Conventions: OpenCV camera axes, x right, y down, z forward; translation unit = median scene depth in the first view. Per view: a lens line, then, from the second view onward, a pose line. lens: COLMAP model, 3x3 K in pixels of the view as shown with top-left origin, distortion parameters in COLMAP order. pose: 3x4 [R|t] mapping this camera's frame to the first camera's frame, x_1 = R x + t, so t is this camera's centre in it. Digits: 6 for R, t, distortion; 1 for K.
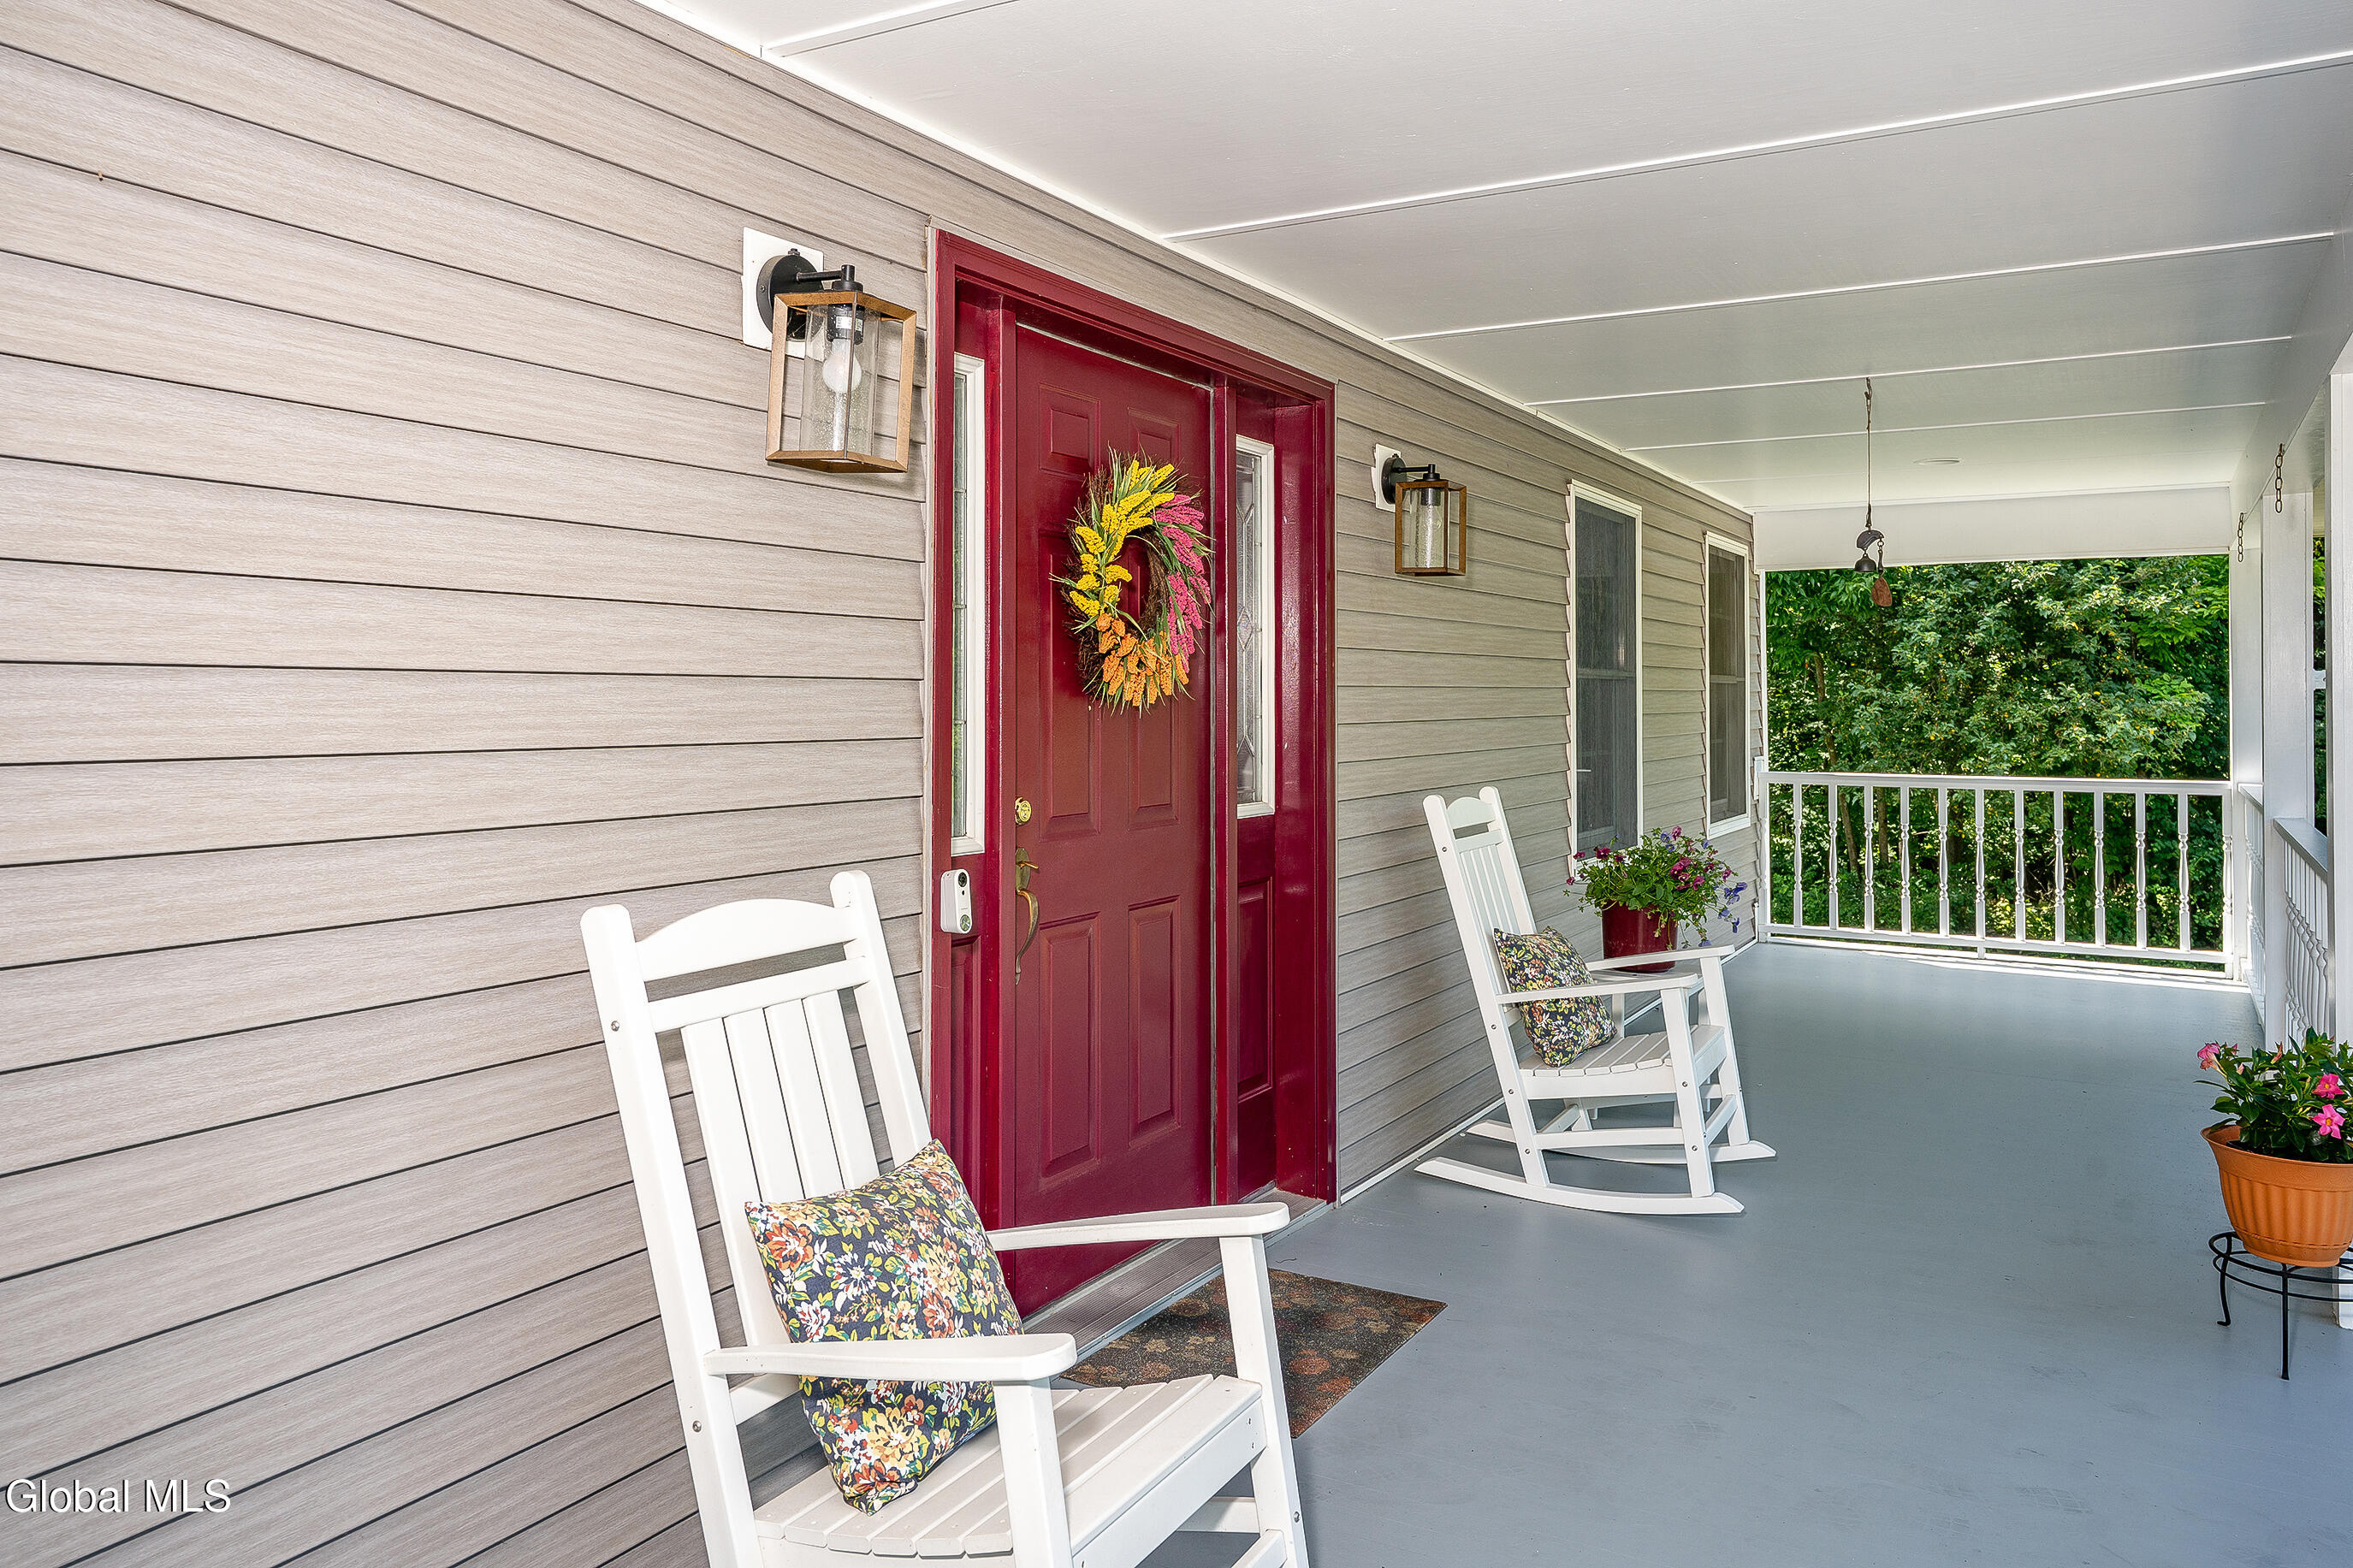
lens RADIAL K [[1673.9, 0, 1196.5], [0, 1673.9, 671.6], [0, 0, 1]] dist [-0.000748, 0.004206]
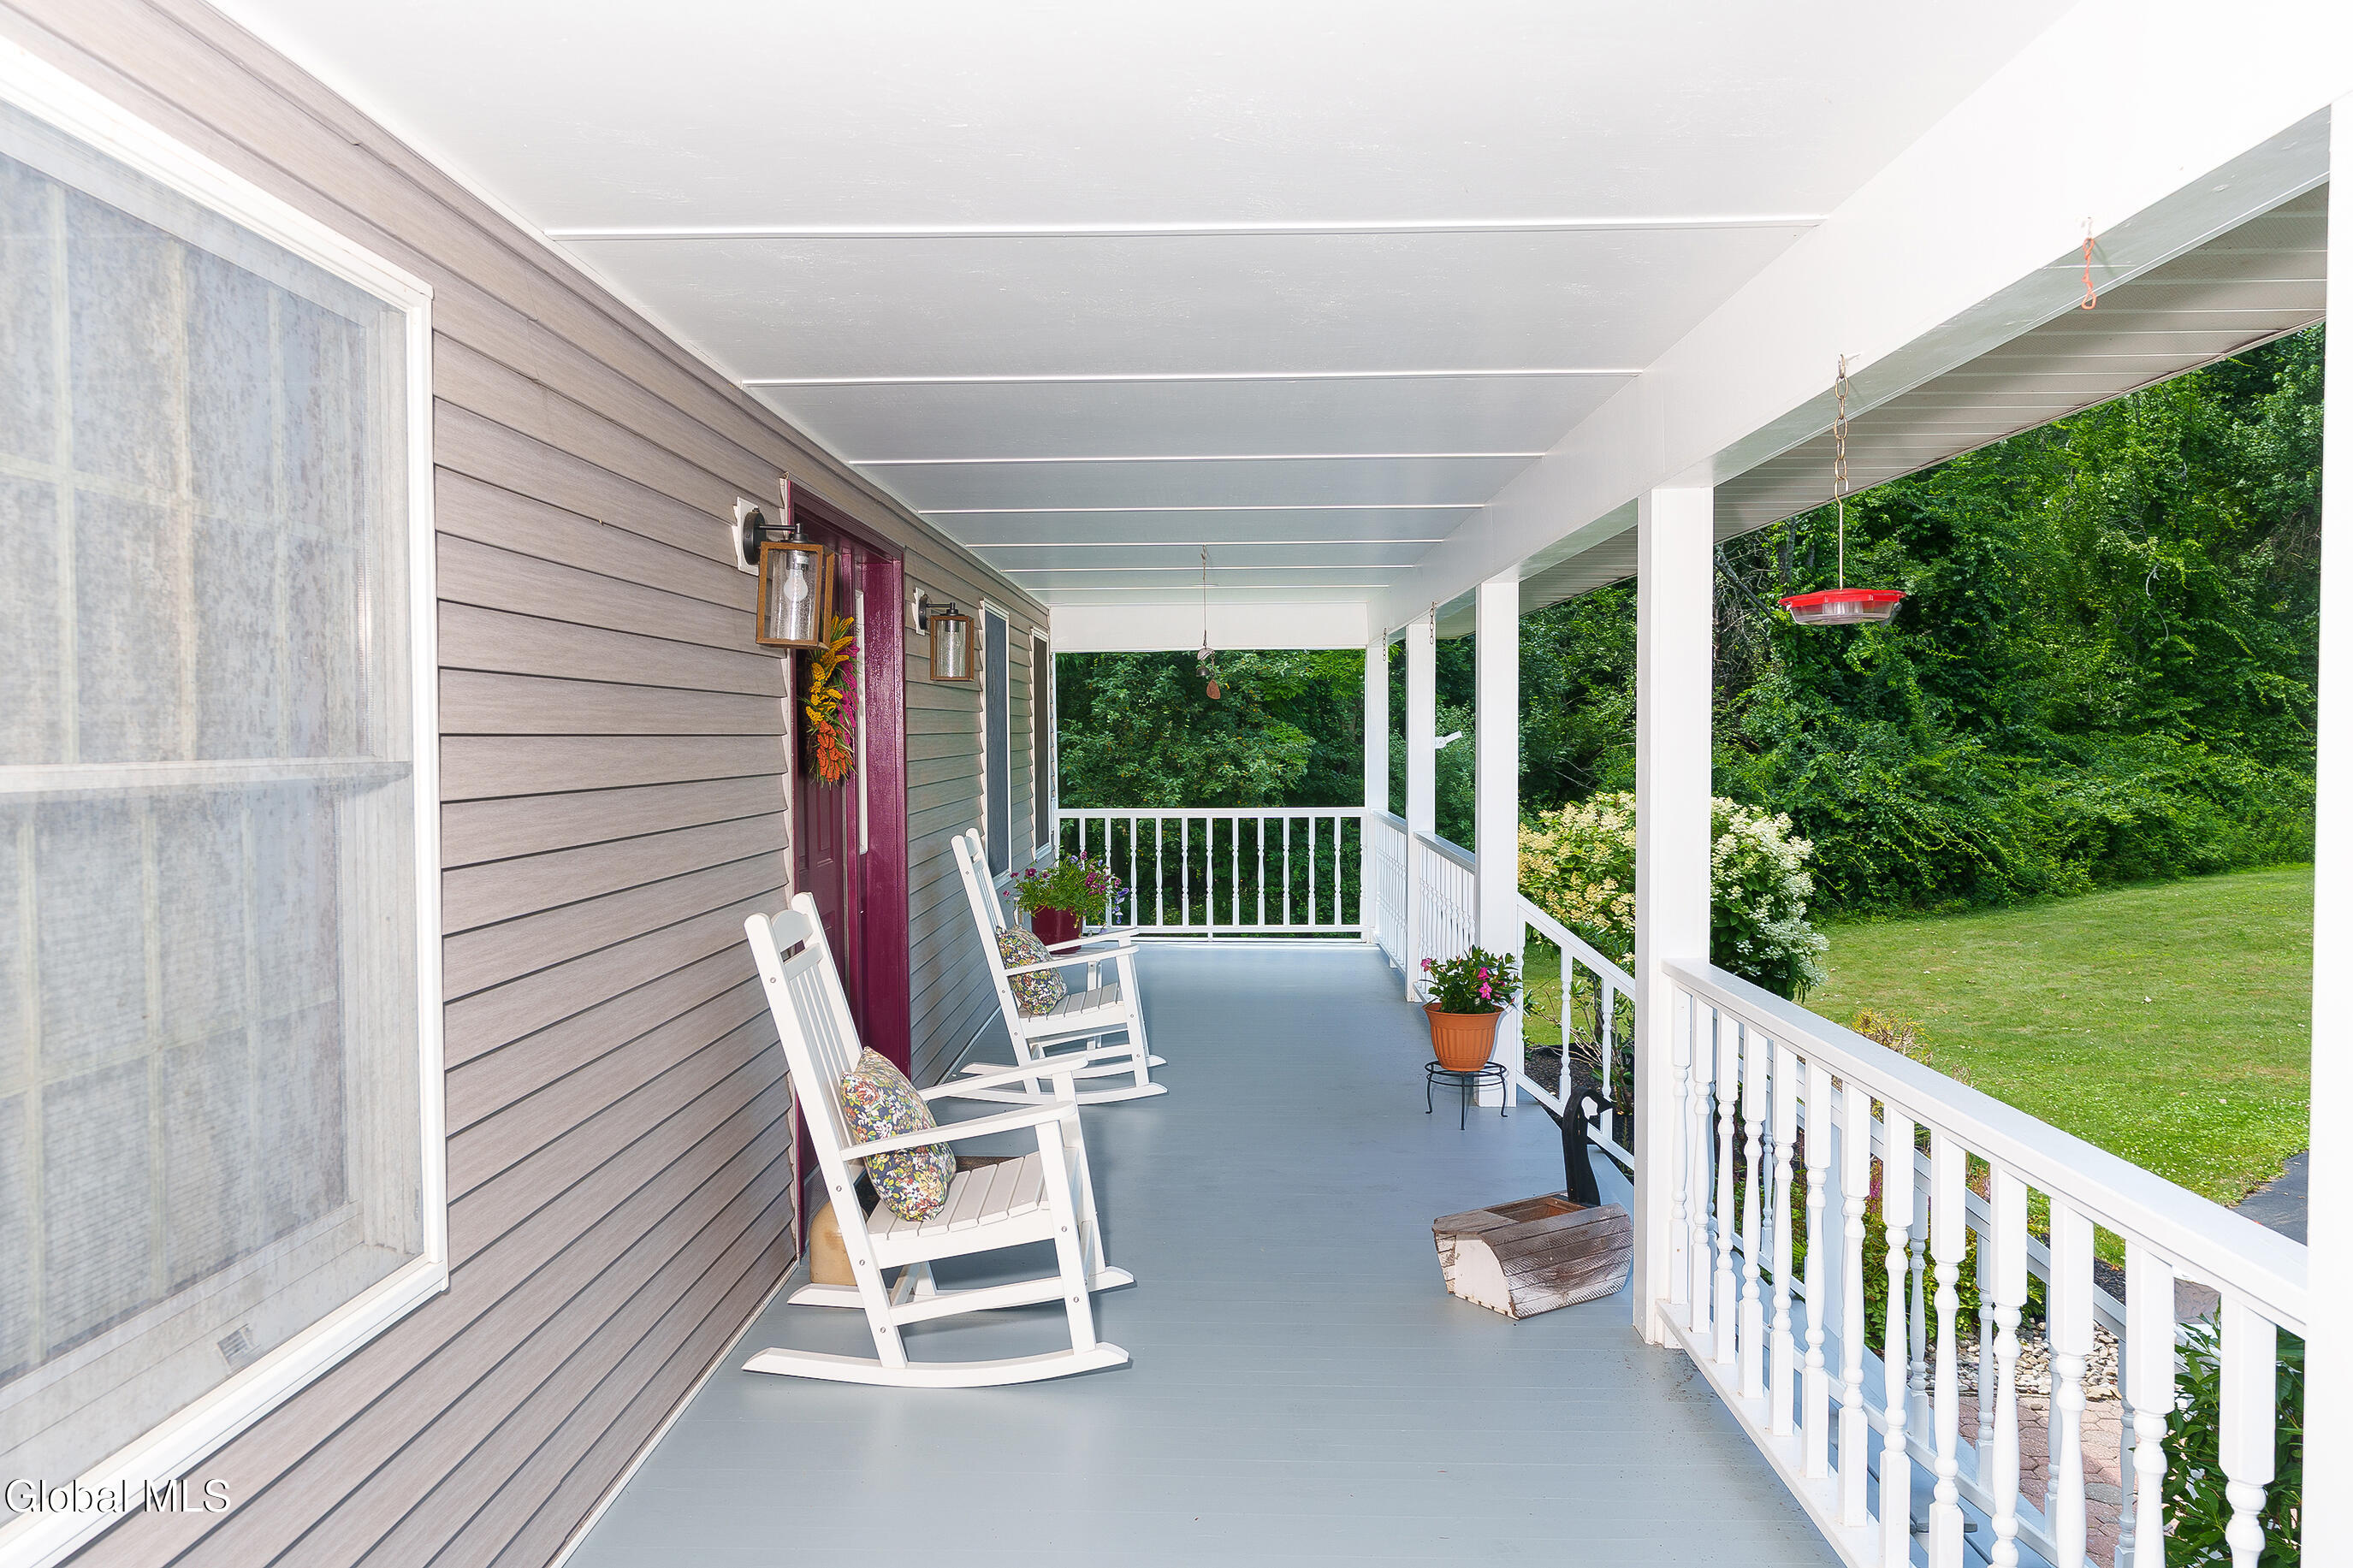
lens RADIAL K [[1673.9, 0, 1175.1], [0, 1673.9, 781.9], [0, 0, 1]] dist [-0.000748, 0.004206]
pose [[0.882545, -0.022684, 0.469680, -0.185753], [0.002445, 0.999044, 0.043656, -0.017292], [-0.470221, -0.037380, 0.881757, -0.176064]]
